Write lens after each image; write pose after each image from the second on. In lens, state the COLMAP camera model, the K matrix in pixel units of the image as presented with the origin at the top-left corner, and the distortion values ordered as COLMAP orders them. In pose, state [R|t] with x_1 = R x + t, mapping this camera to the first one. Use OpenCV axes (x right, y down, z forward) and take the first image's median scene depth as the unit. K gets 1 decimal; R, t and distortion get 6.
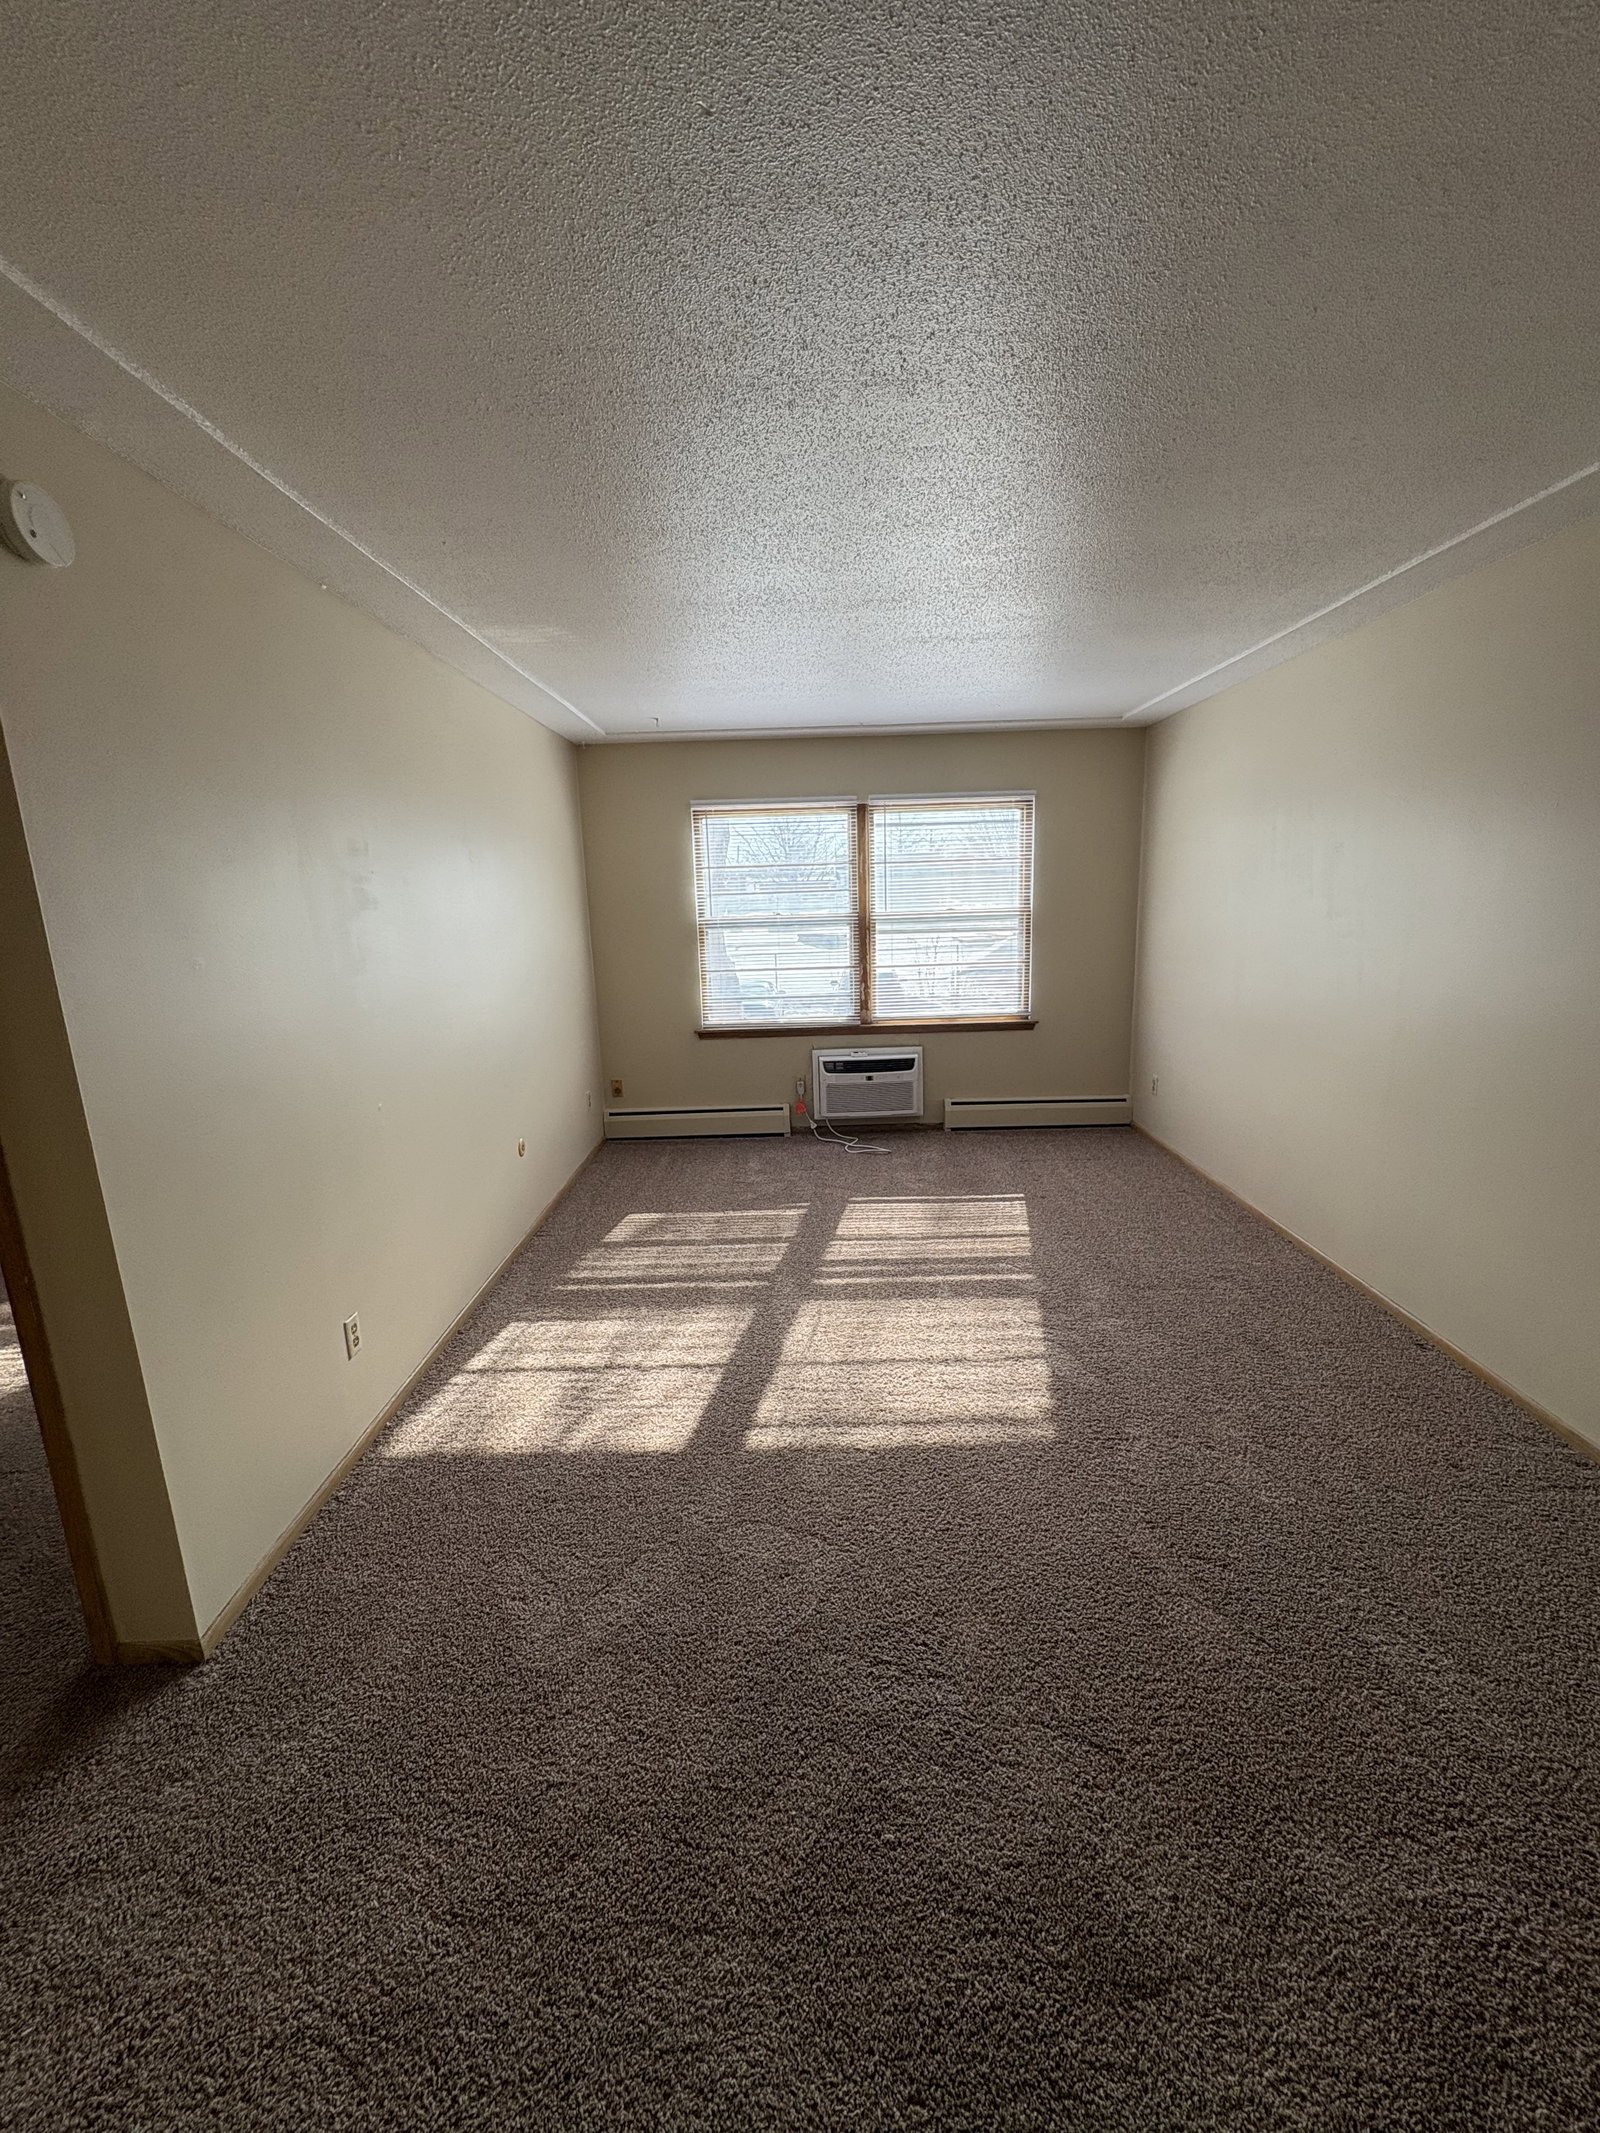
lens RADIAL K [[850.2, 0, 796.3], [0, 850.2, 1060.3], [0, 0, 1]] dist [0.000350, 0.000128]
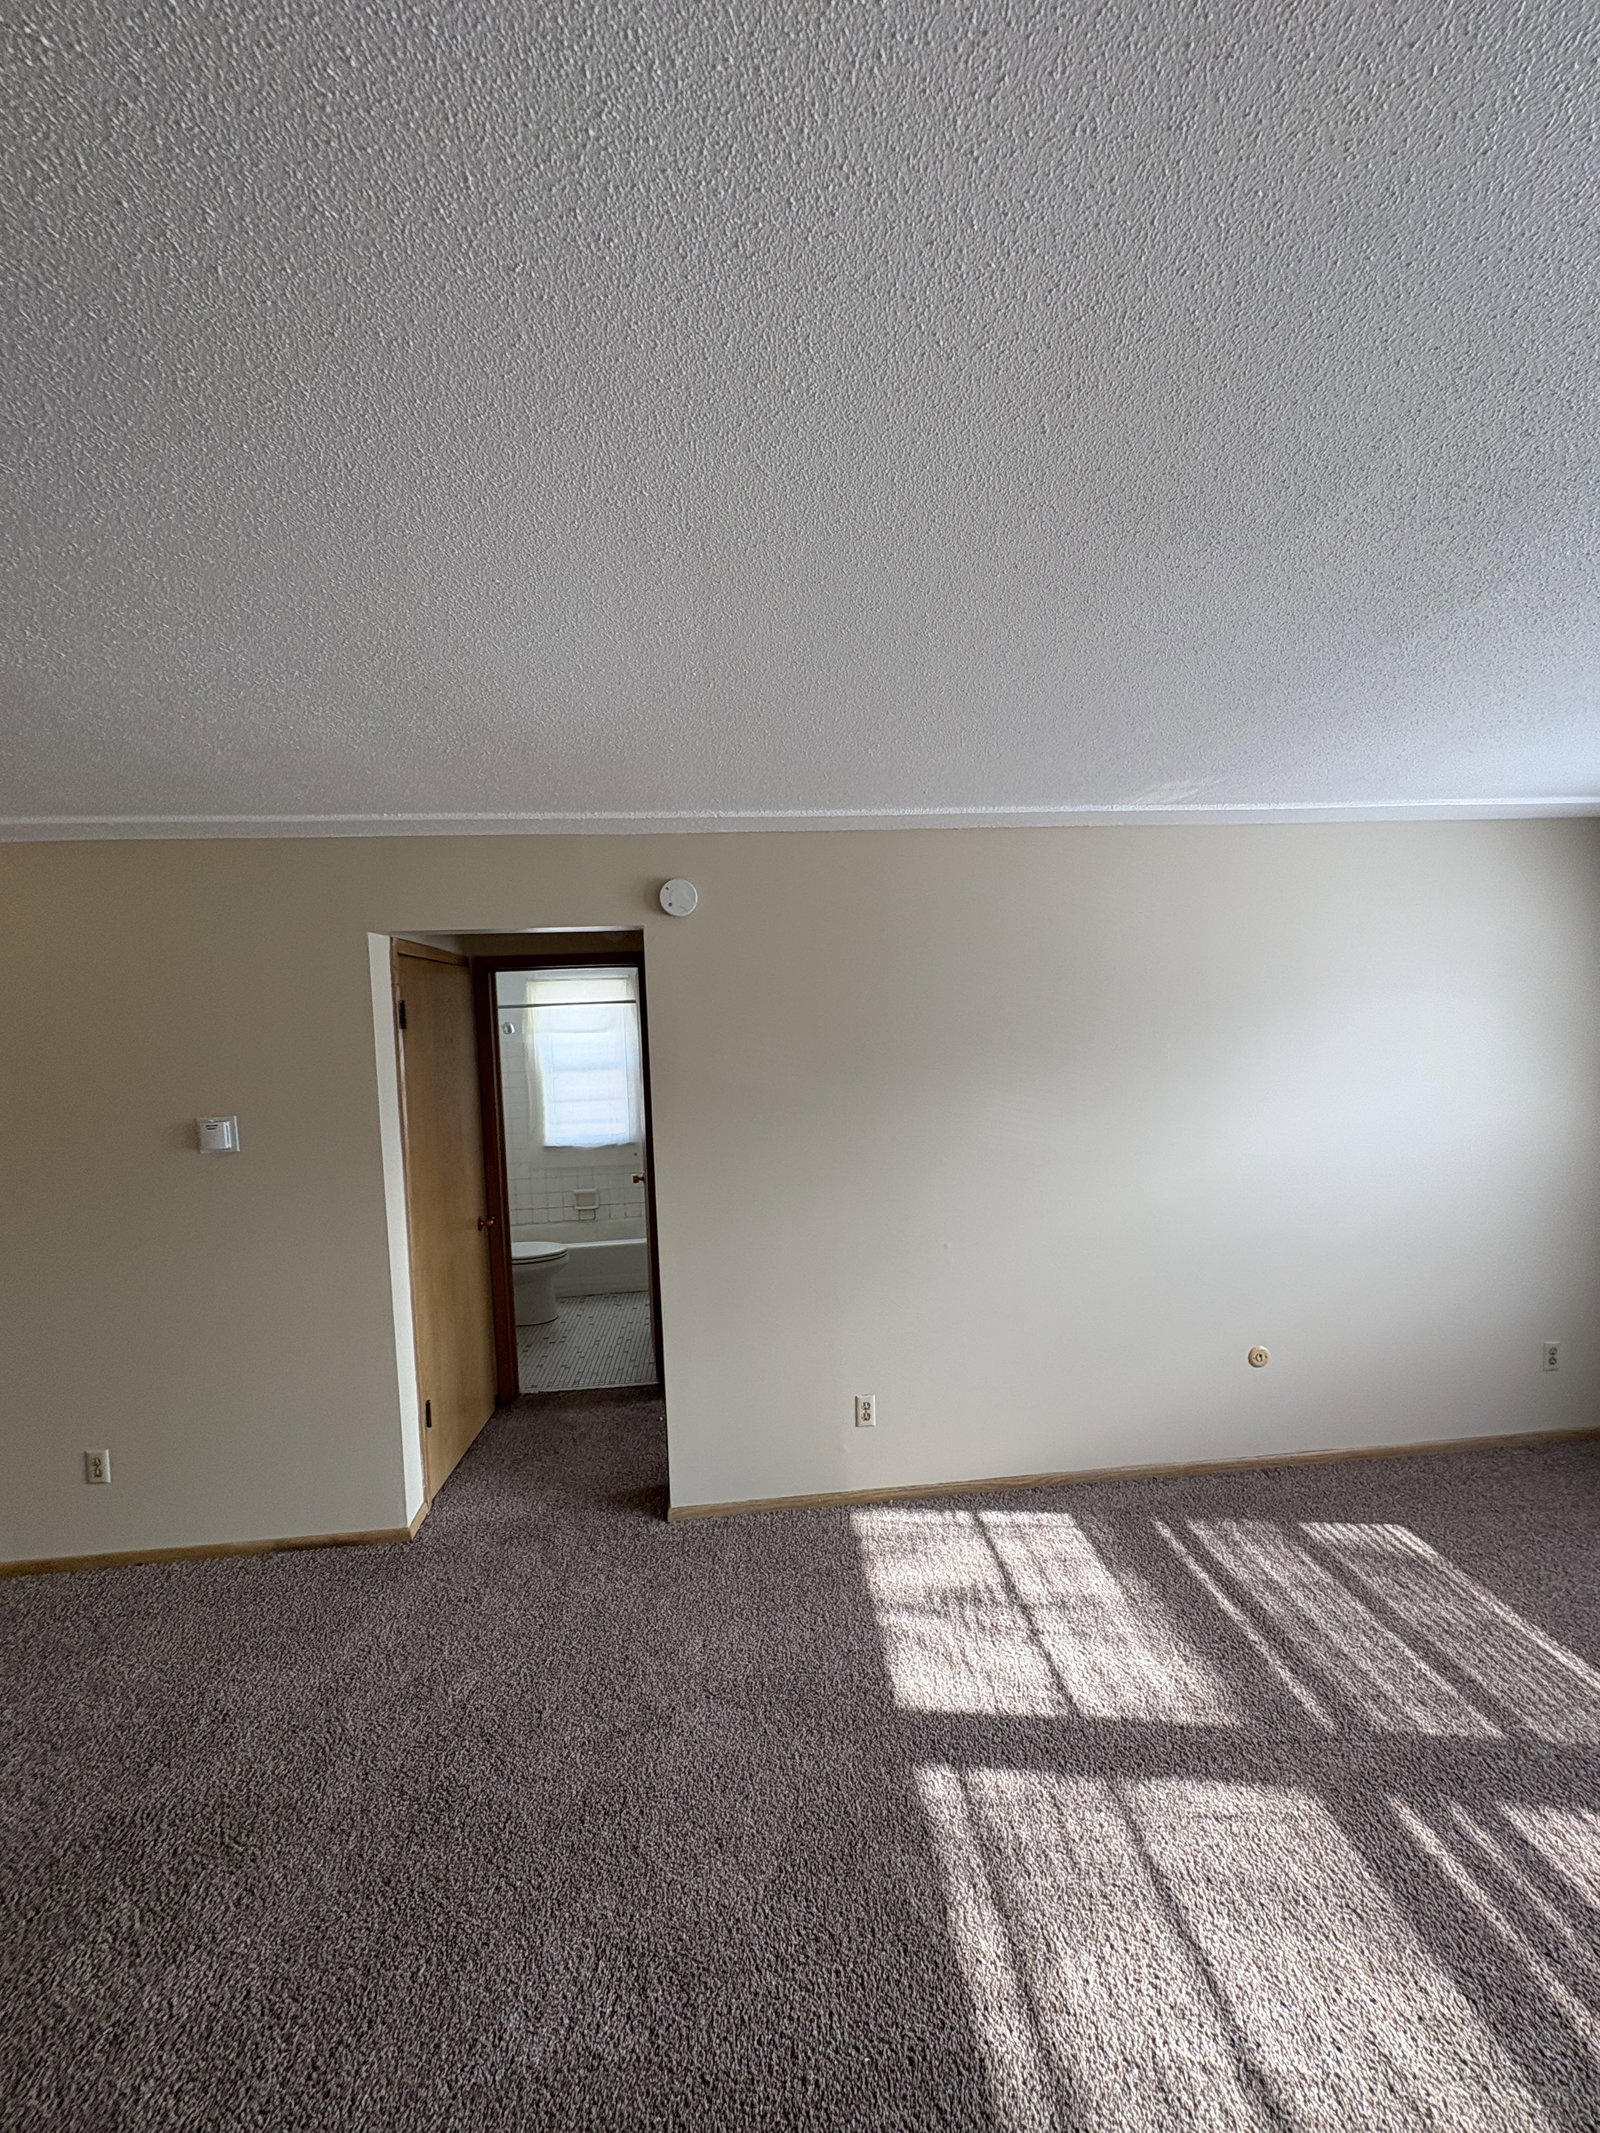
lens RADIAL K [[850.2, 0, 806.0], [0, 850.2, 1072.2], [0, 0, 1]] dist [0.000350, 0.000128]
pose [[0.089602, 0.089830, -0.991918, 0.547879], [-0.157328, 0.984697, 0.074964, -0.205914], [0.983473, 0.149339, 0.102364, 0.556797]]
